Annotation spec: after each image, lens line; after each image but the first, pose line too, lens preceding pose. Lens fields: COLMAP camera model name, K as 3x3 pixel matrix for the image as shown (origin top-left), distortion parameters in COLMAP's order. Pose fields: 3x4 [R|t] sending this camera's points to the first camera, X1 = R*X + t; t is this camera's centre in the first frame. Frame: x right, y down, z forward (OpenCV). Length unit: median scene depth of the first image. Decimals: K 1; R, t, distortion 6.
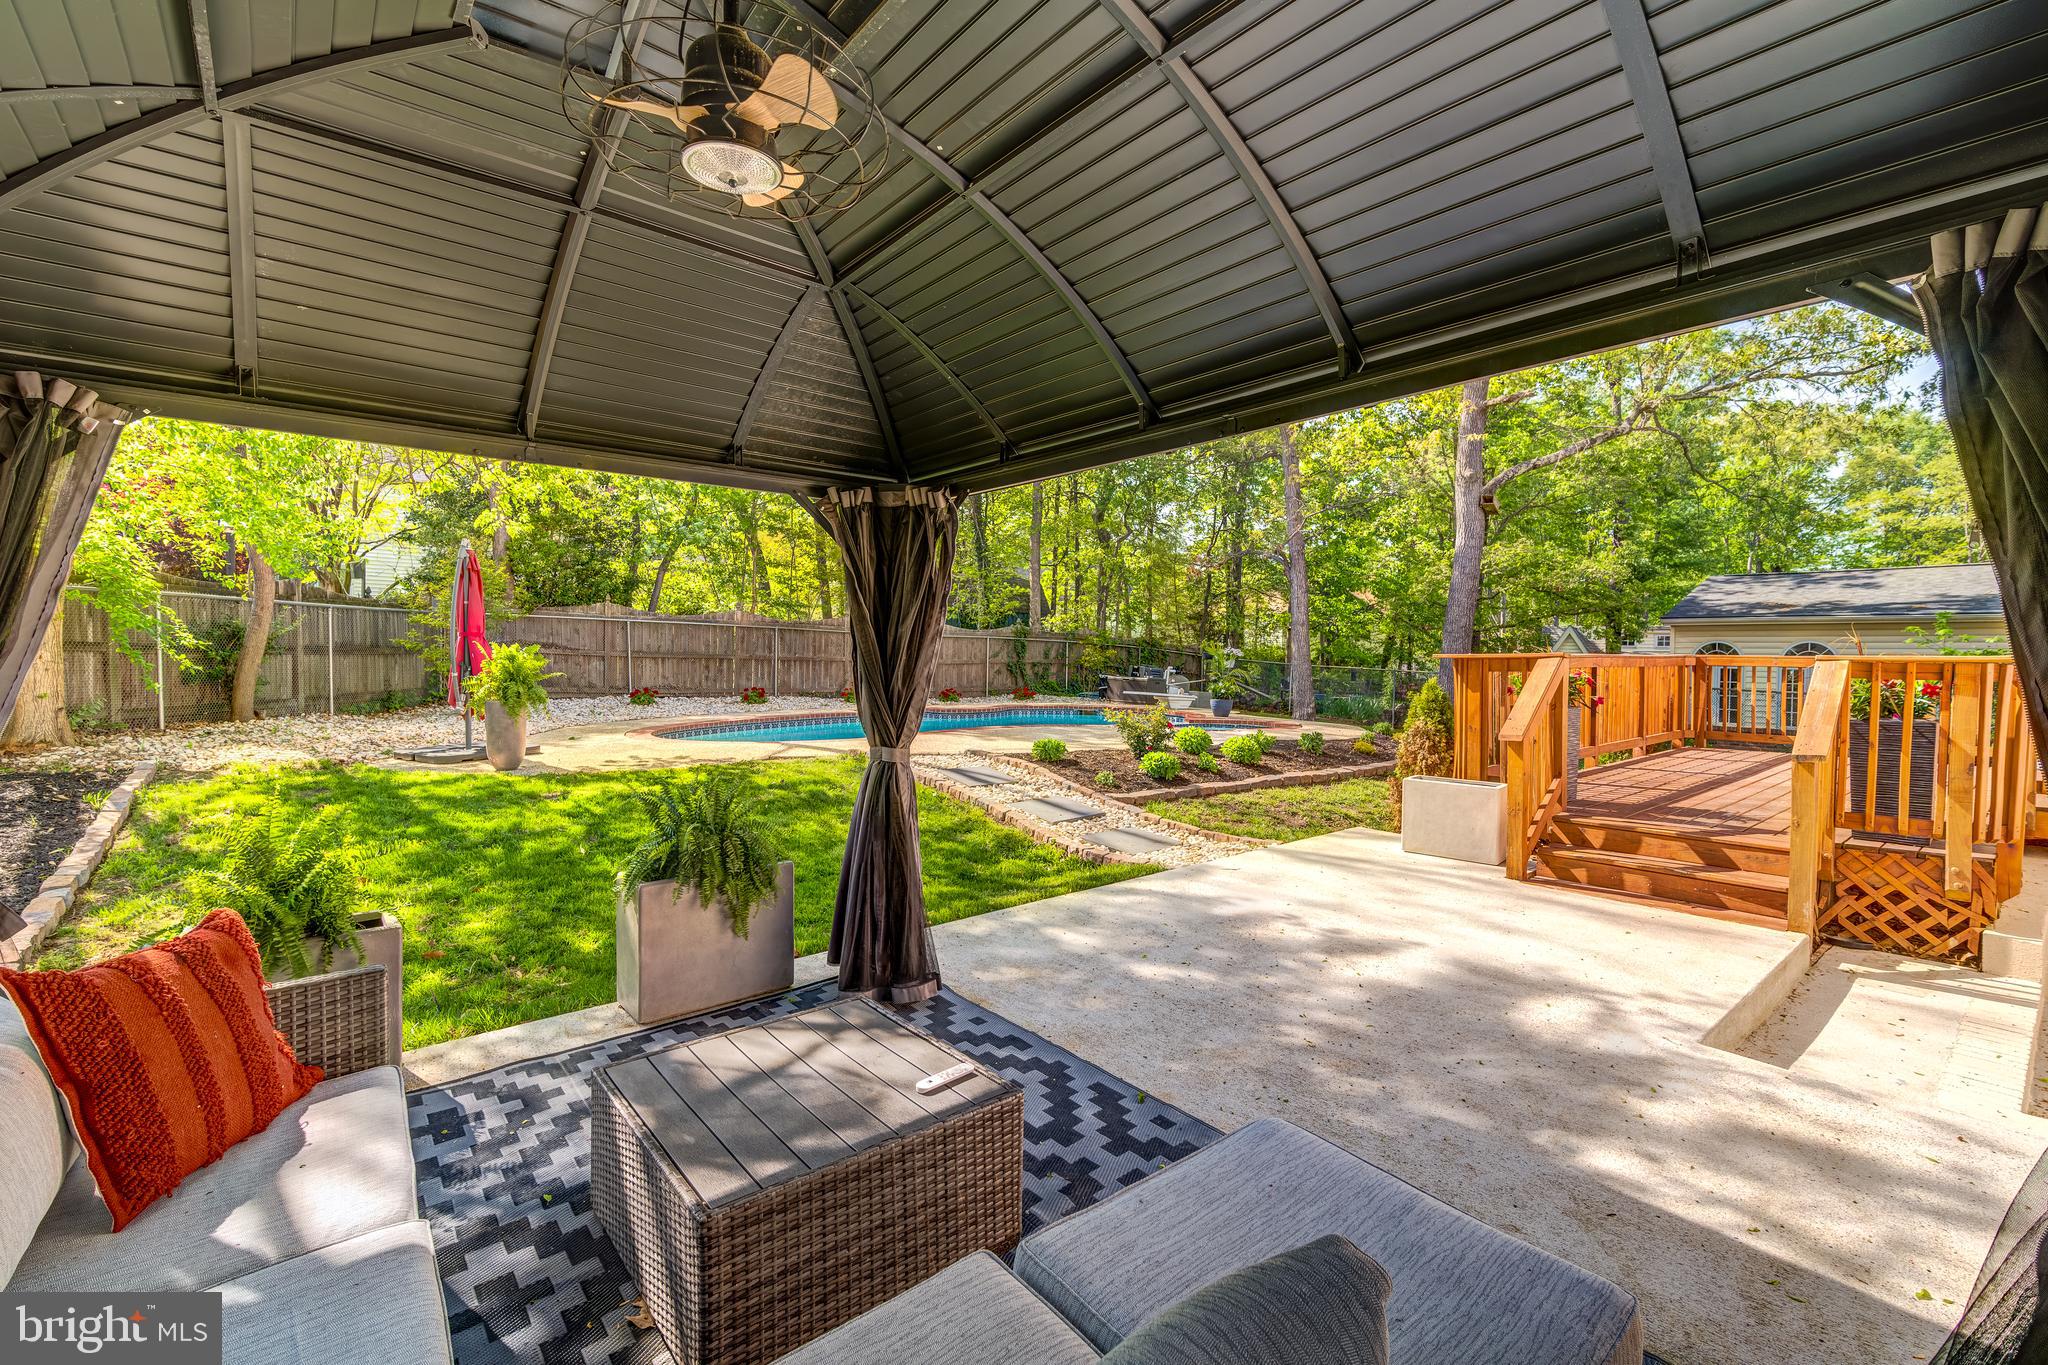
lens RADIAL K [[881.5, 0, 1016.6], [0, 881.5, 683.1], [0, 0, 1]] dist [0.001039, -0.000083]
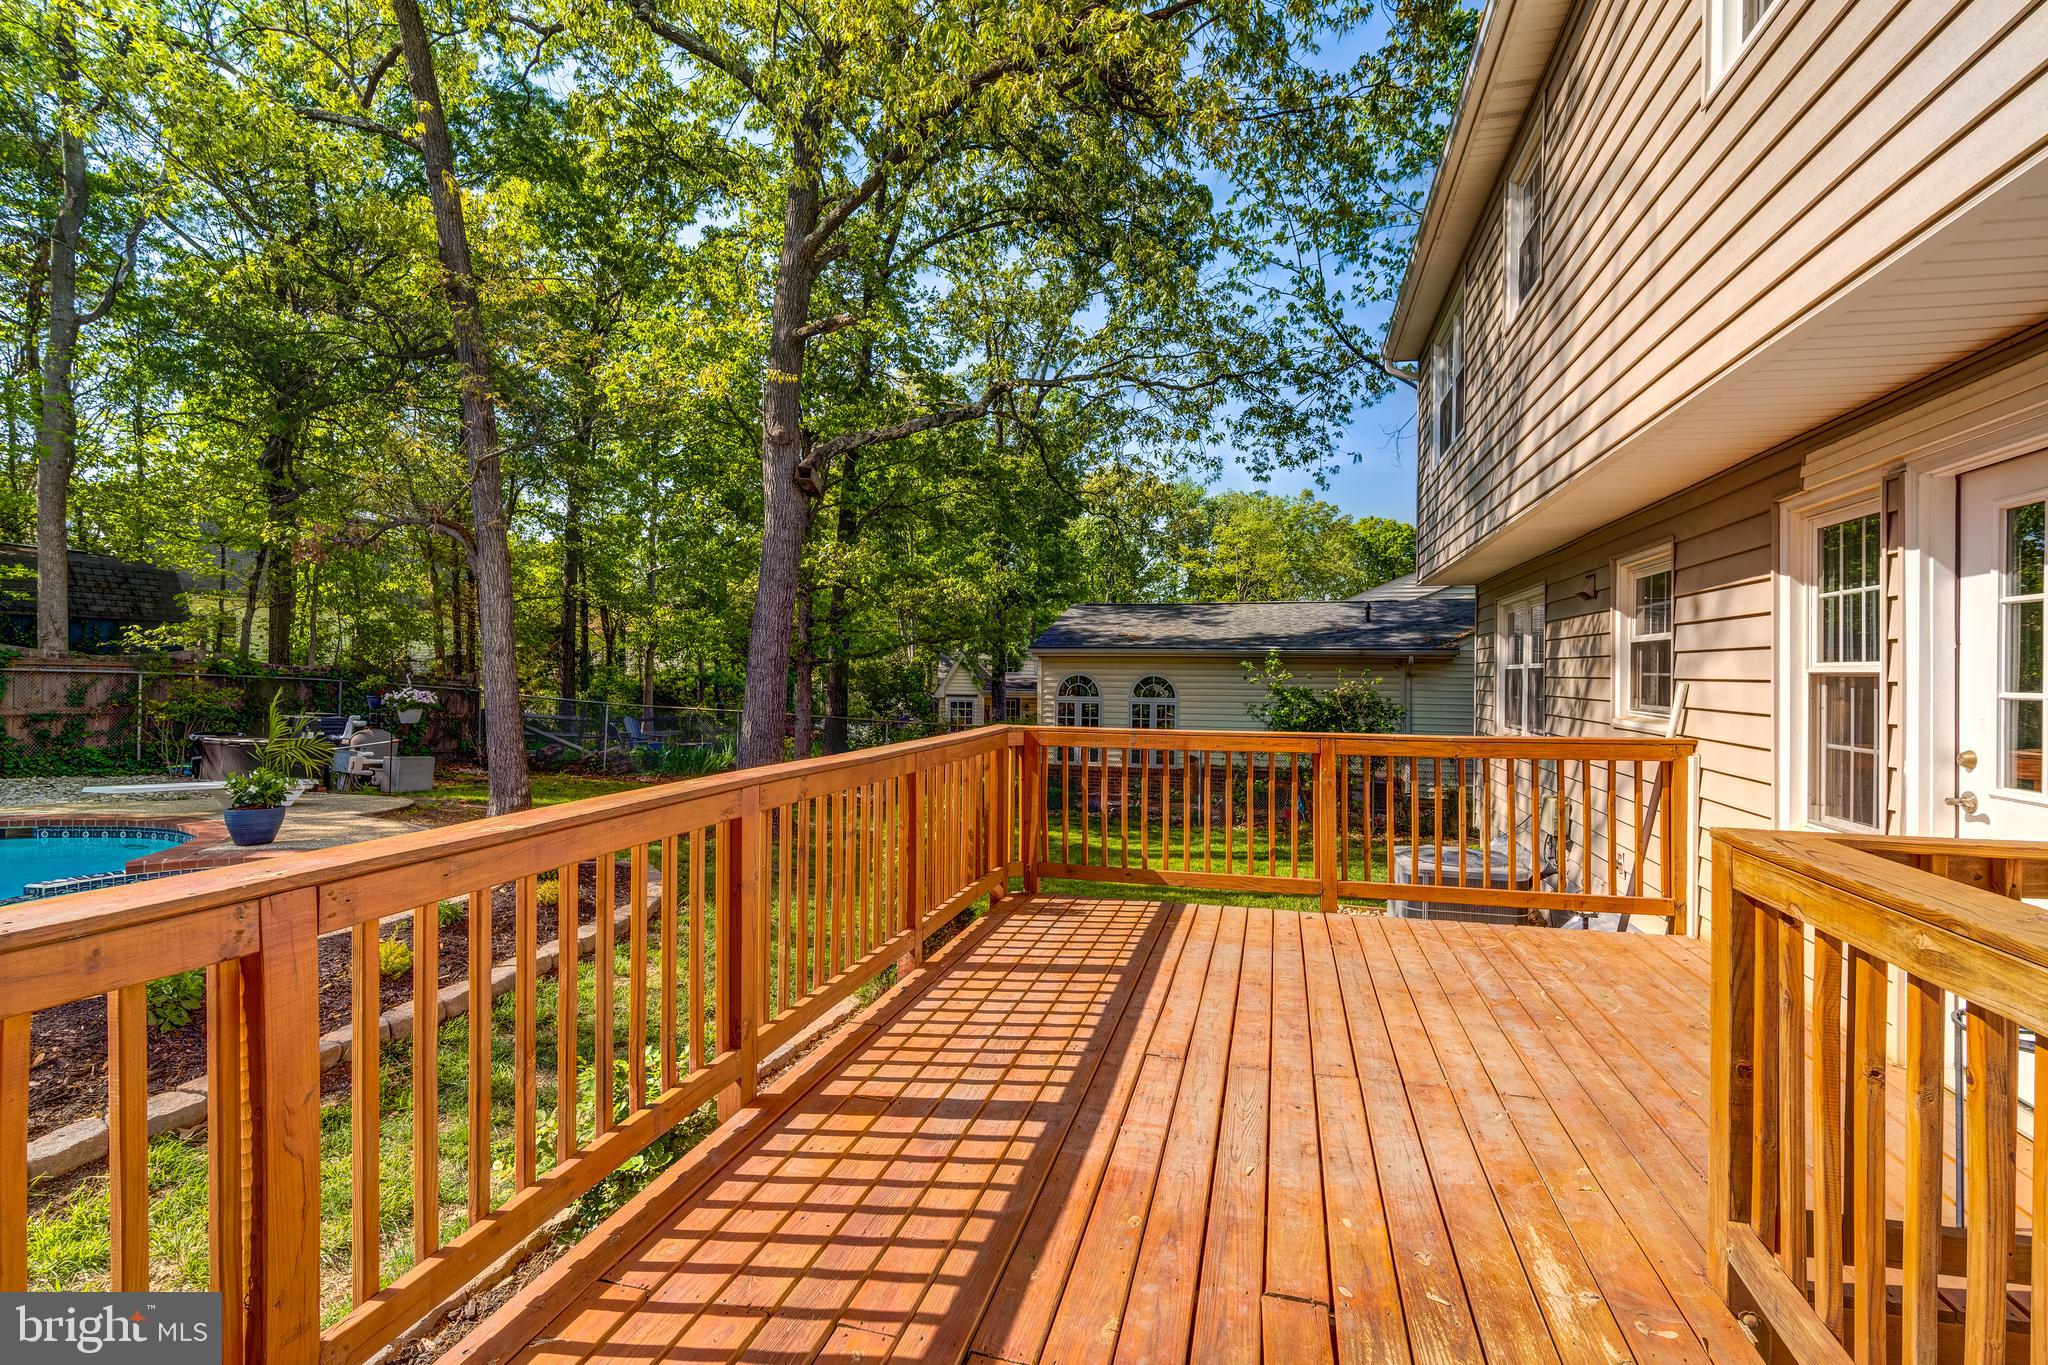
lens RADIAL K [[881.5, 0, 1025.6], [0, 881.5, 677.8], [0, 0, 1]] dist [0.001039, -0.000083]
pose [[0.827703, -0.003141, 0.561157, 0.262989], [0.018610, 0.999588, -0.021855, -0.028412], [-0.560857, 0.028533, 0.827421, 0.308712]]
